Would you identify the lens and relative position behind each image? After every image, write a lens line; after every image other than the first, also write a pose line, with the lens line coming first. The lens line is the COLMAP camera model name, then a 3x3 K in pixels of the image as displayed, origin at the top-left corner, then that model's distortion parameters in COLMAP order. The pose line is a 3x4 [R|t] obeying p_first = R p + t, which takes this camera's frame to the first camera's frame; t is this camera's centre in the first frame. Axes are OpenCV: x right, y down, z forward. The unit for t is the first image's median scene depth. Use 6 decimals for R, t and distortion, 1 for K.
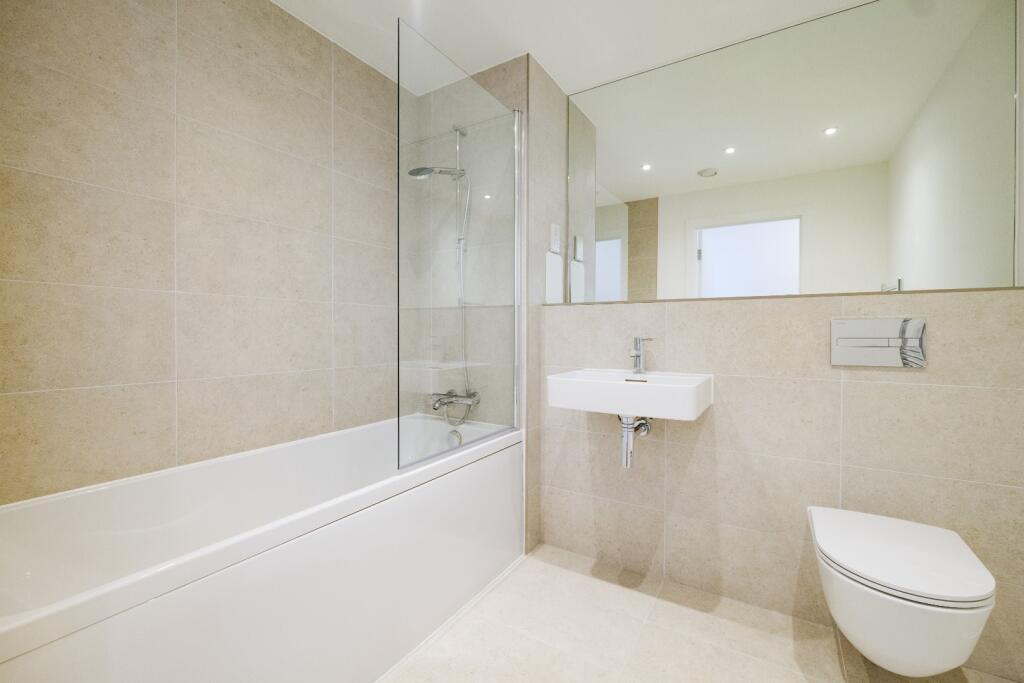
lens RADIAL K [[428.7, 0, 510.2], [0, 428.7, 336.0], [0, 0, 1]] dist [-0.001449, -0.000204]
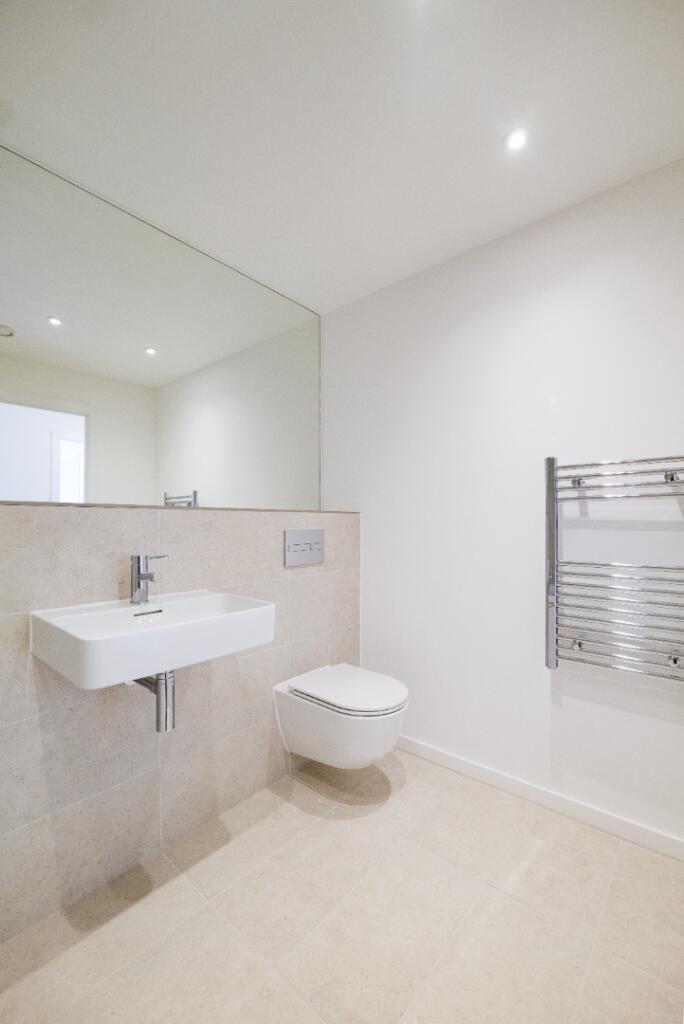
lens RADIAL K [[428.7, 0, 338.3], [0, 428.7, 523.3], [0, 0, 1]] dist [-0.001449, -0.000204]
pose [[0.158110, -0.002819, 0.987417, -0.397822], [0.011637, 0.999932, 0.000991, -0.049783], [-0.987353, 0.011334, 0.158132, 0.547871]]
